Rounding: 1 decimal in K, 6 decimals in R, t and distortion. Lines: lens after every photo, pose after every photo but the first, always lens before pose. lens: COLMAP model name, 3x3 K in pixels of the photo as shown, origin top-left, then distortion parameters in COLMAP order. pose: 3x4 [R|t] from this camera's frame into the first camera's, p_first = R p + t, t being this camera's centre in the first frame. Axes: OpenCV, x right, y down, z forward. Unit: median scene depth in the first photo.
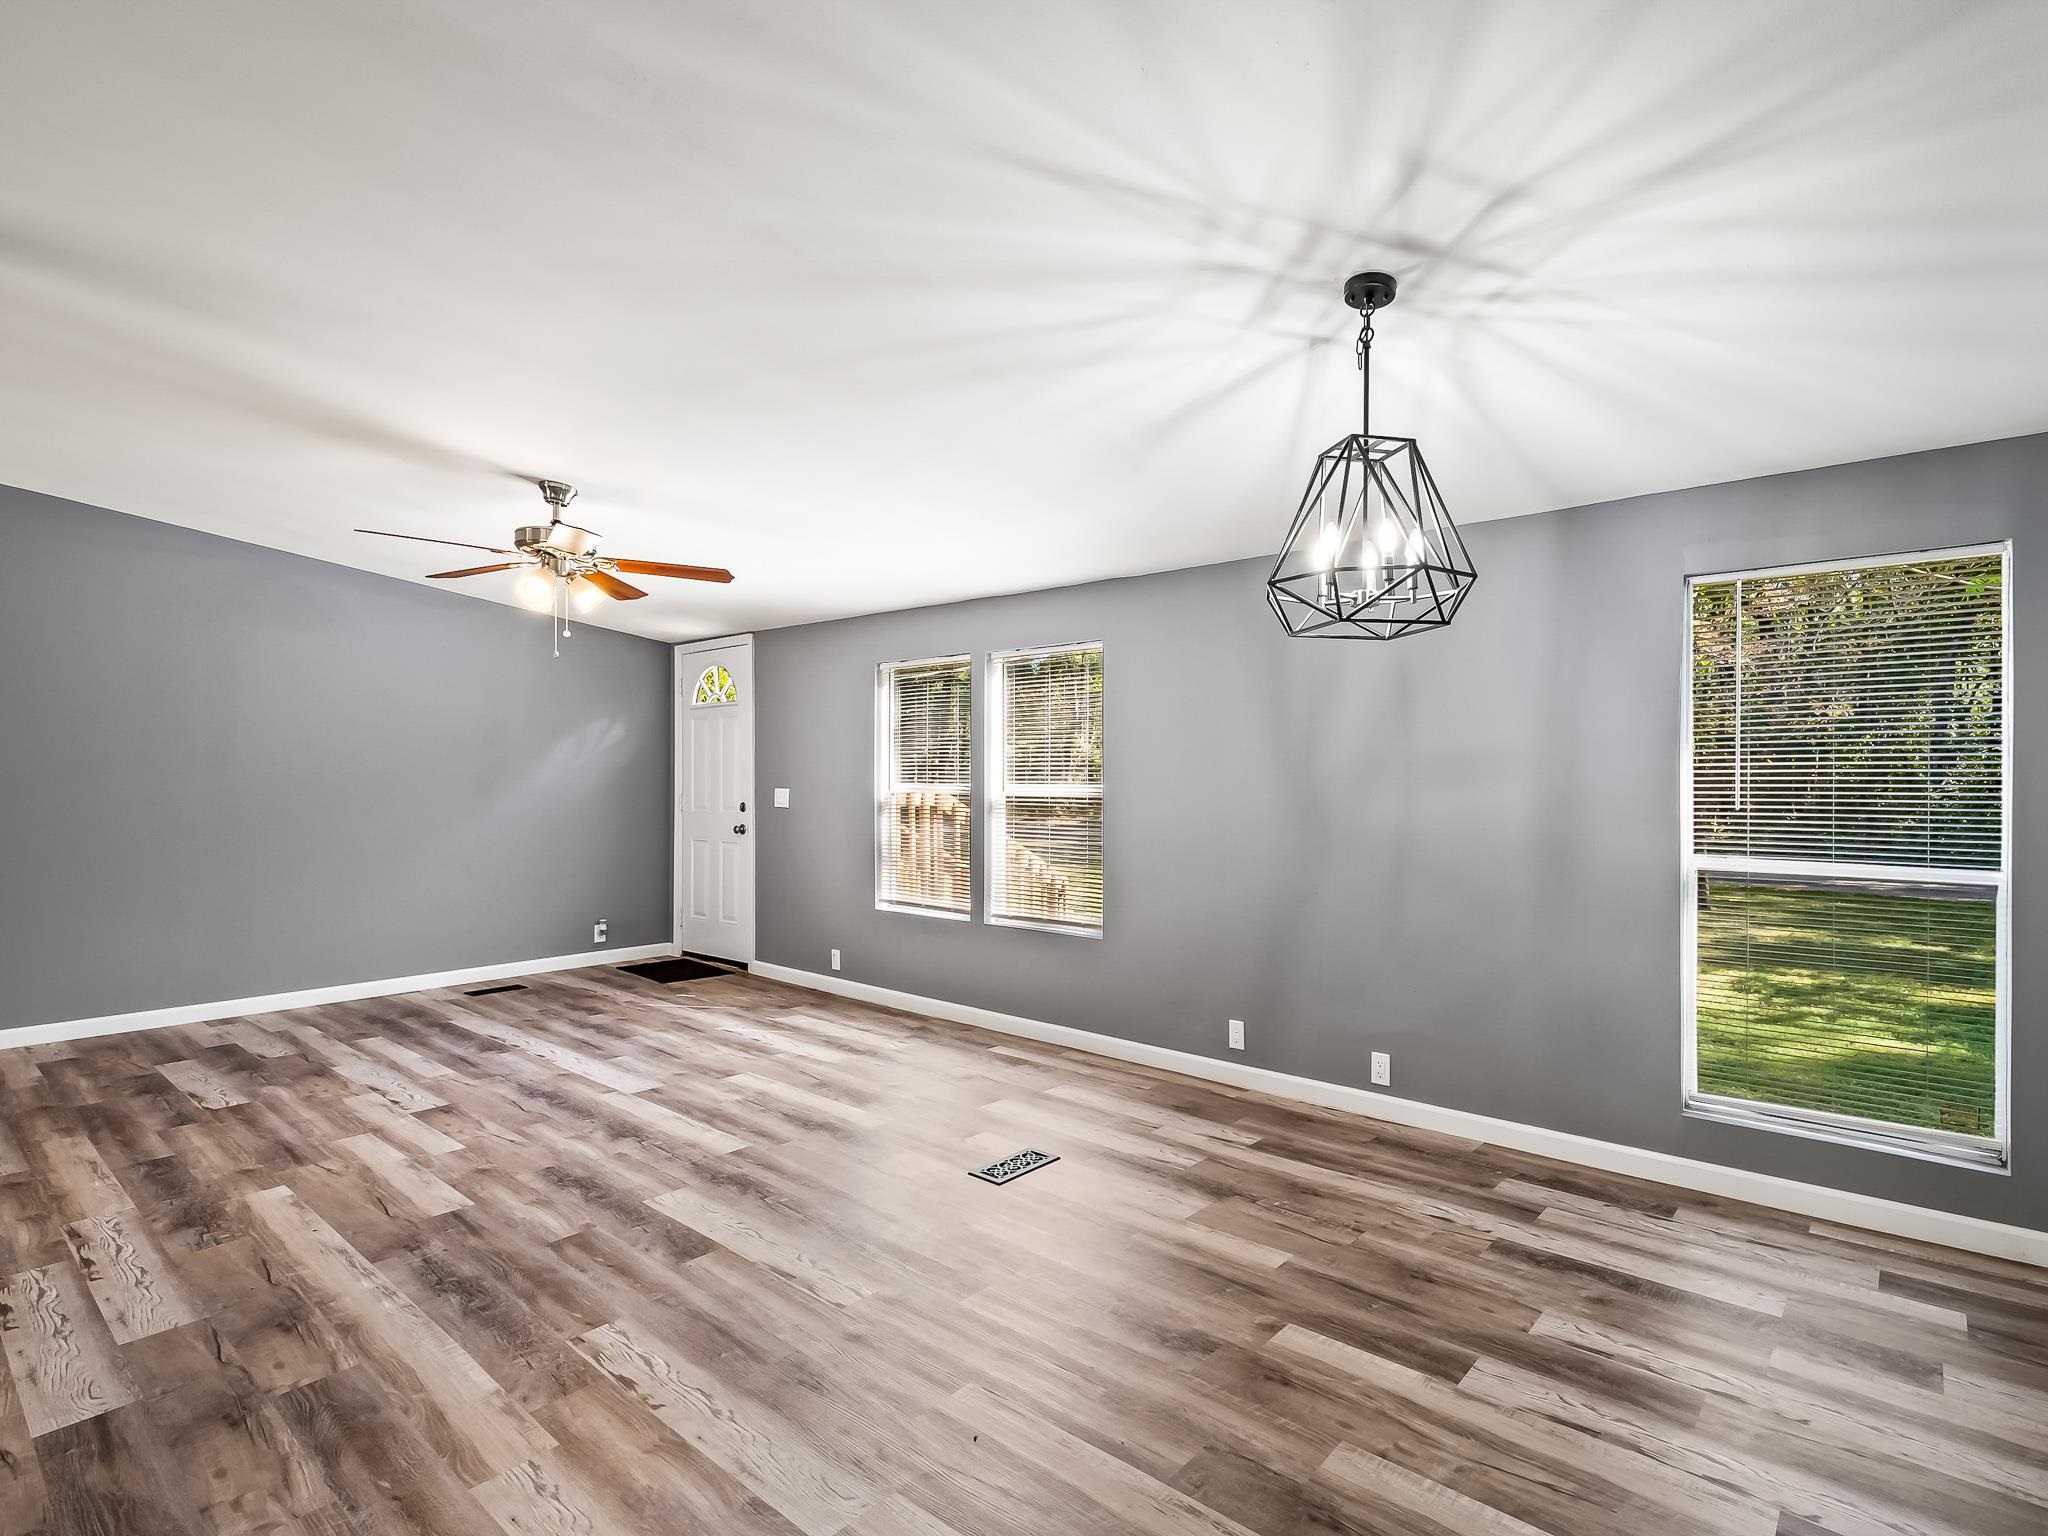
lens RADIAL K [[1017.7, 0, 1090.0], [0, 1017.7, 779.9], [0, 0, 1]] dist [0.010703, -0.000216]
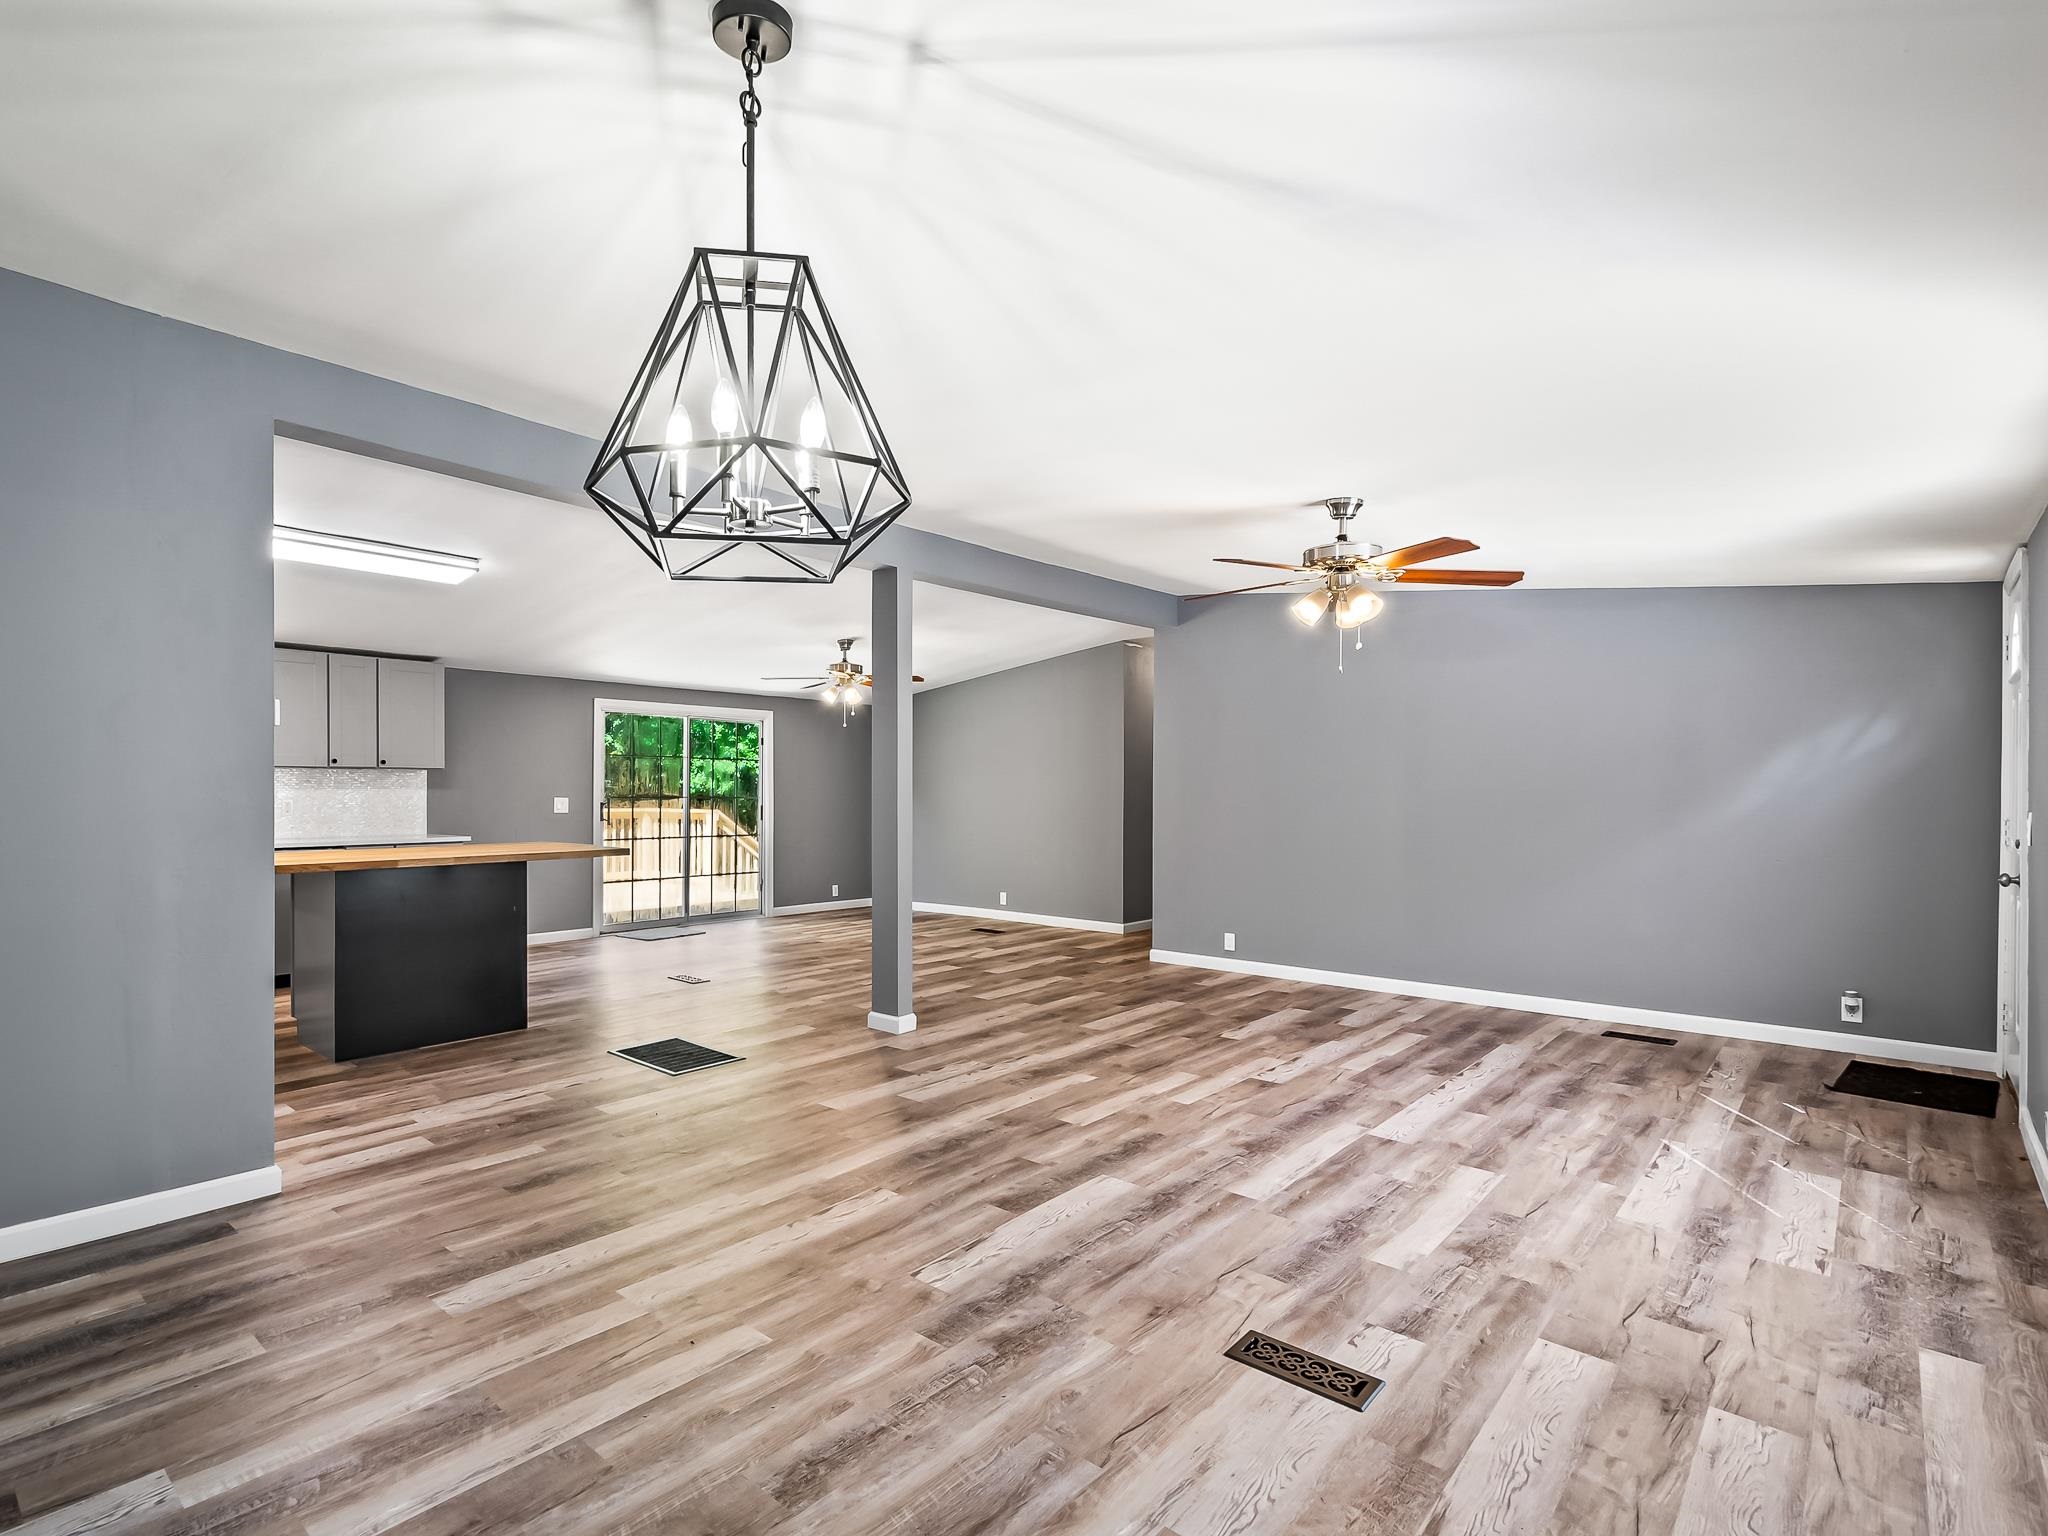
lens RADIAL K [[1021.1, 0, 885.3], [0, 1021.1, 798.8], [0, 0, 1]] dist [0.011934, -0.000721]
pose [[-0.088949, 0.004697, -0.996025, 0.599450], [-0.004239, 0.999978, 0.005094, 0.000021], [0.996027, 0.004675, -0.088927, 0.751524]]
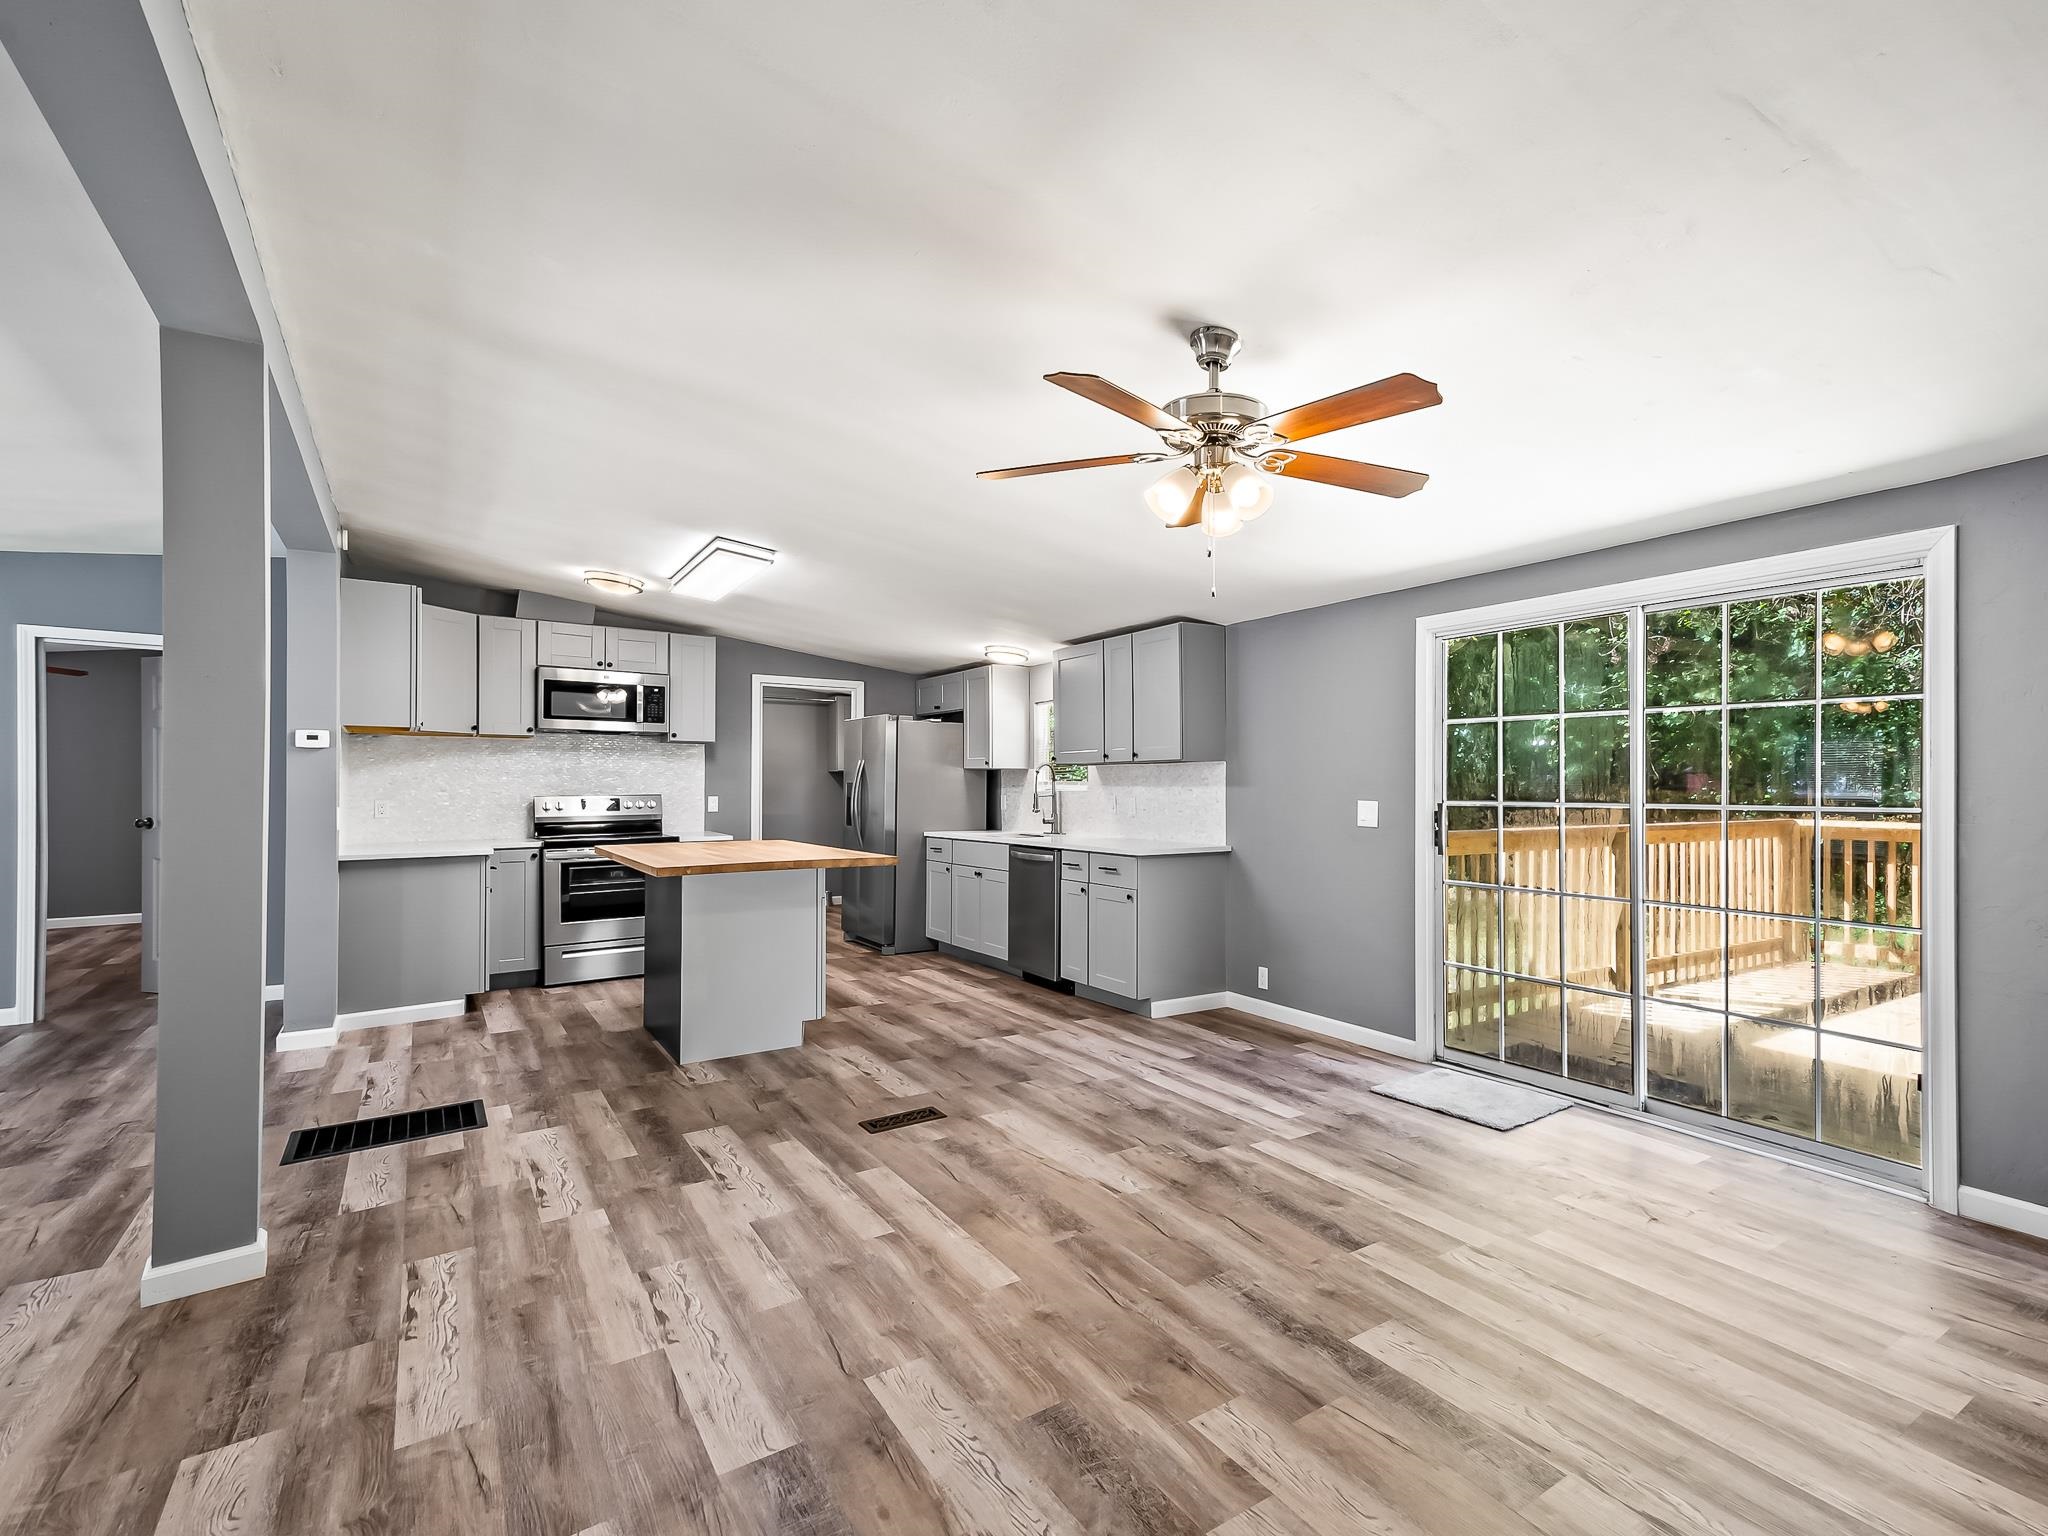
lens RADIAL K [[988.5, 0, 1152.3], [0, 988.5, 777.6], [0, 0, 1]] dist [0.035919, -0.001067]
pose [[-0.967054, -0.000402, 0.254572, -1.846045], [-0.001644, 0.999988, -0.004667, -0.012183], [-0.254567, -0.004932, -0.967043, 1.185800]]
